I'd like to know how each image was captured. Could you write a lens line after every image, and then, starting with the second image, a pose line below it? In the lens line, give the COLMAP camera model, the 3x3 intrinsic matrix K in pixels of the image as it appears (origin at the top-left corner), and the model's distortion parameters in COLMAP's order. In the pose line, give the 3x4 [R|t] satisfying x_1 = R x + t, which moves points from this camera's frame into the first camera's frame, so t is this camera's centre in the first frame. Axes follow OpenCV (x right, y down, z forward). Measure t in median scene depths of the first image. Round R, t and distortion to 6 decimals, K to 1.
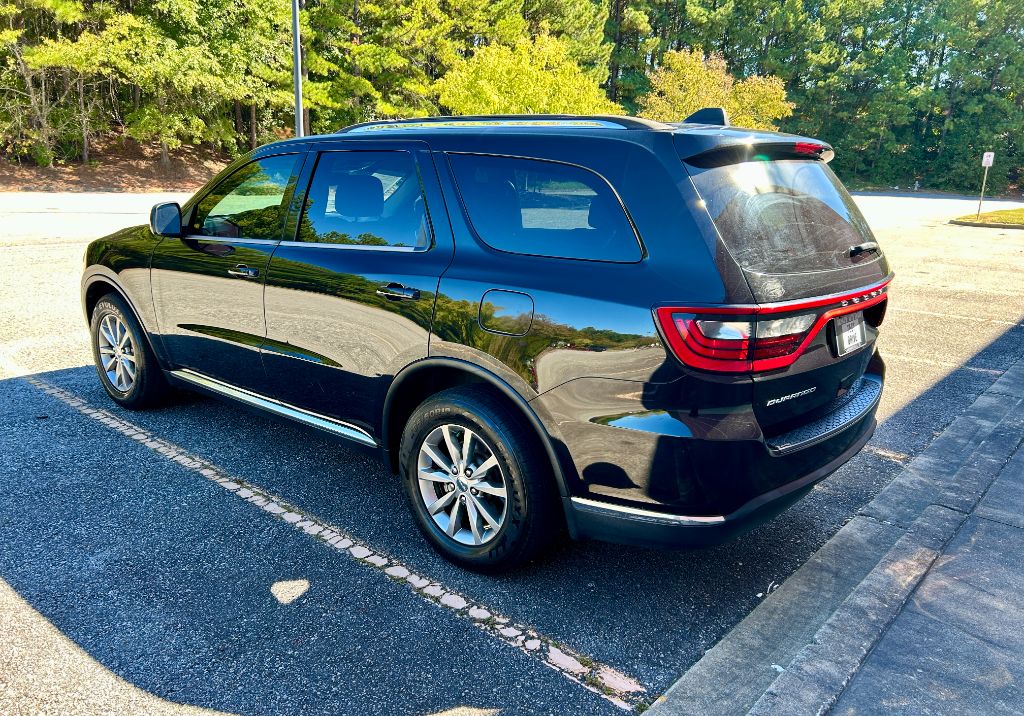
lens RADIAL K [[813.4, 0, 515.6], [0, 813.4, 365.6], [0, 0, 1]] dist [0.036818, -0.032847]
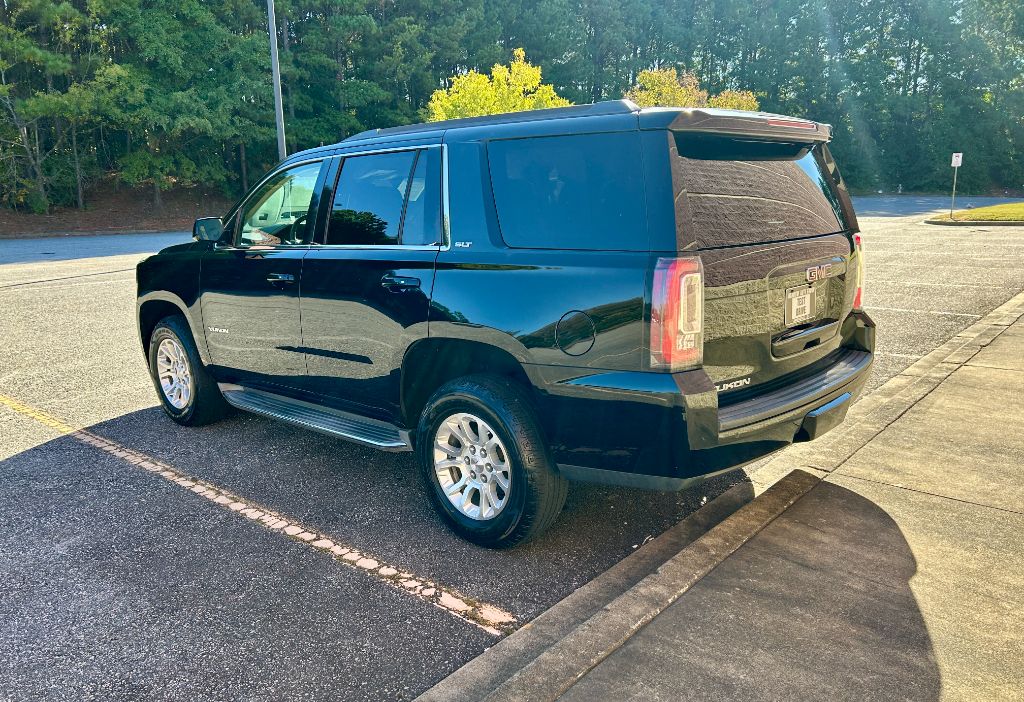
lens RADIAL K [[816.4, 0, 516.2], [0, 816.4, 361.2], [0, 0, 1]] dist [0.040171, -0.038566]
pose [[0.998737, -0.049817, -0.006553, 0.130324], [0.049570, 0.998206, -0.033570, 0.043279], [0.008214, 0.033203, 0.999415, -0.140279]]
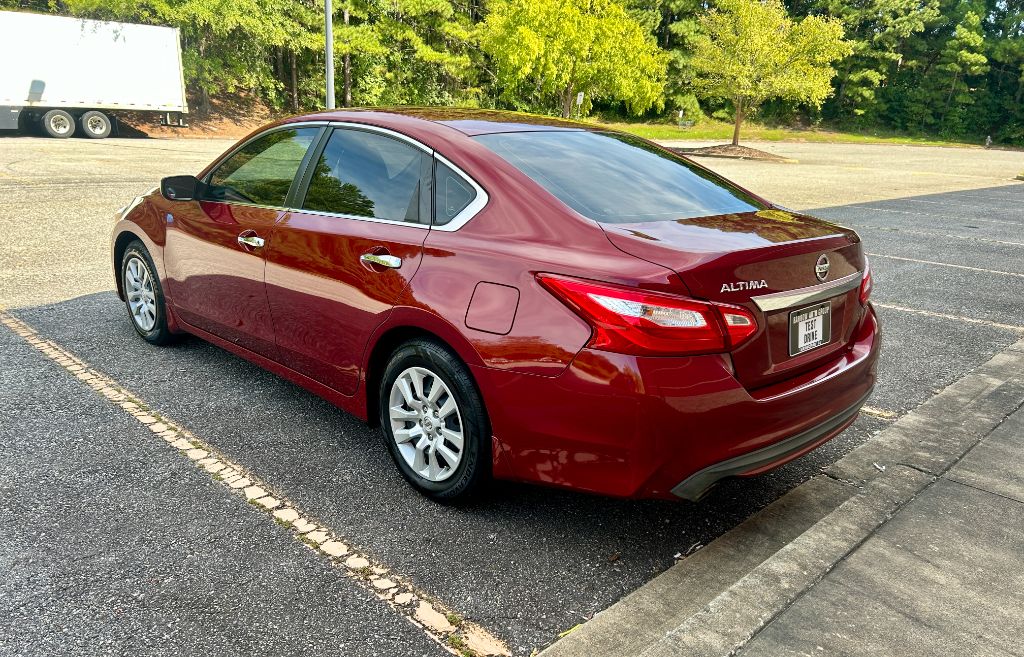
lens RADIAL K [[818.5, 0, 510.5], [0, 818.5, 362.5], [0, 0, 1]] dist [0.034459, -0.036975]
pose [[0.997360, 0.028103, -0.066962, 0.146557], [-0.024907, 0.998532, 0.048094, 0.027060], [0.068215, -0.046299, 0.996596, 0.089908]]
